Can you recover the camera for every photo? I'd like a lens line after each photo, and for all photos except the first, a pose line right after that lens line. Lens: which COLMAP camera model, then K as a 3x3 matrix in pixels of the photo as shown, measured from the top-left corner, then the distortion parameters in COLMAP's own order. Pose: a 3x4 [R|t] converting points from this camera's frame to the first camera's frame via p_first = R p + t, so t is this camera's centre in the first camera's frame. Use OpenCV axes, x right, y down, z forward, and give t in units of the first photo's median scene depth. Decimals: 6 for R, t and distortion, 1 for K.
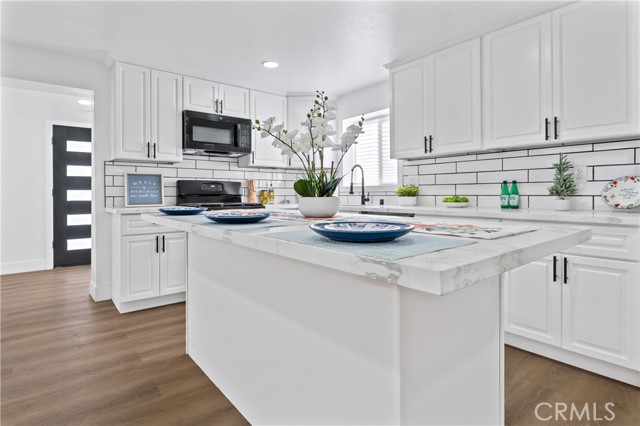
lens RADIAL K [[334.8, 0, 323.4], [0, 334.8, 194.7], [0, 0, 1]] dist [-0.001648, -0.003596]
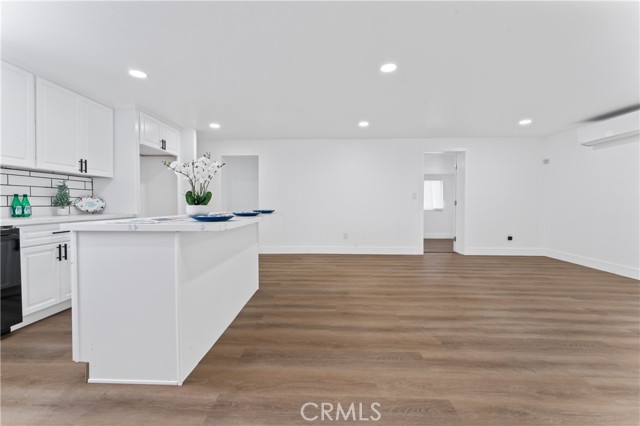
lens RADIAL K [[261.6, 0, 313.8], [0, 261.6, 210.1], [0, 0, 1]] dist [0.000712, 0.000912]
pose [[-0.733529, -0.011238, 0.679566, -0.727301], [0.010565, 0.999554, 0.027934, 0.000177], [-0.679576, 0.027670, -0.733083, 0.811773]]
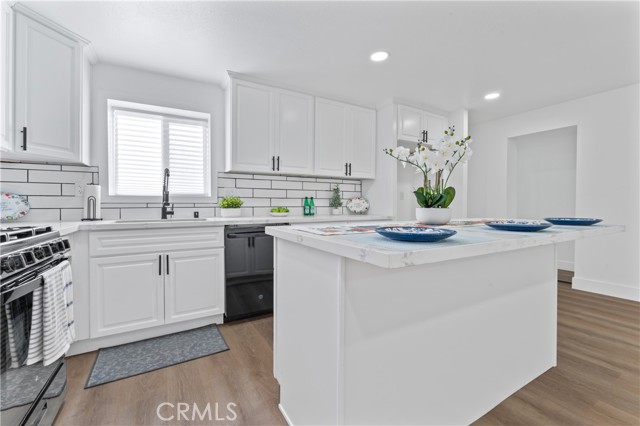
lens RADIAL K [[277.6, 0, 317.6], [0, 277.6, 204.1], [0, 0, 1]] dist [-0.001584, 0.001773]
pose [[0.181930, 0.006637, 0.983289, -0.551965], [0.003138, 0.999968, -0.007330, -0.000427], [-0.983306, 0.004419, 0.181904, 0.611626]]
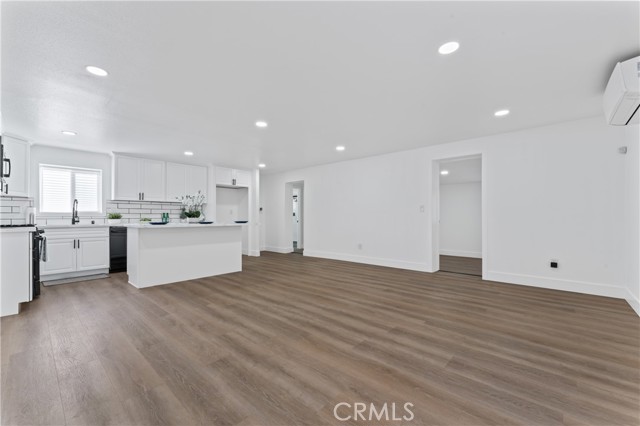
lens RADIAL K [[261.6, 0, 314.8], [0, 261.6, 215.7], [0, 0, 1]] dist [-0.001916, -0.000452]
pose [[-0.129478, 0.015775, 0.991457, -1.467884], [0.010459, 0.999840, -0.014542, 0.020843], [-0.991527, 0.008487, -0.129622, 0.041514]]
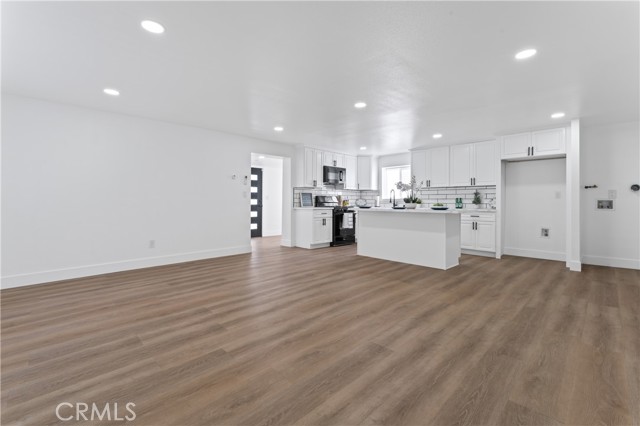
lens RADIAL K [[277.6, 0, 323.2], [0, 277.6, 205.2], [0, 0, 1]] dist [-0.001584, 0.001773]
pose [[0.995483, 0.008538, 0.094553, -0.623189], [-0.009072, 0.999945, 0.005220, 0.011616], [-0.094504, -0.006054, 0.995506, -0.946957]]
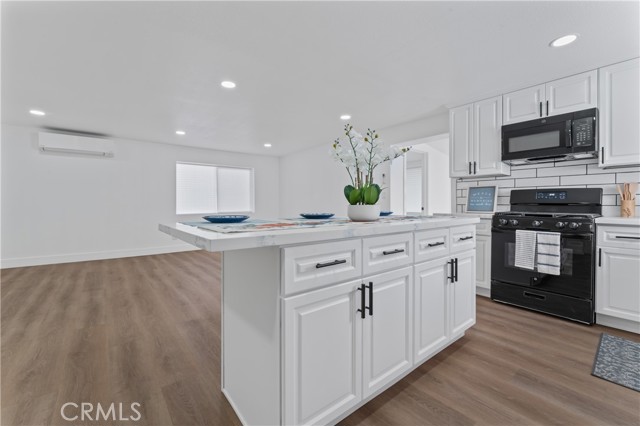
lens RADIAL K [[277.6, 0, 317.5], [0, 277.6, 203.4], [0, 0, 1]] dist [-0.001584, 0.001773]
pose [[-0.014636, 0.004447, -0.999883, 0.509599], [-0.005116, 0.999977, 0.004522, -0.001346], [0.999880, 0.005181, -0.014613, 0.419331]]
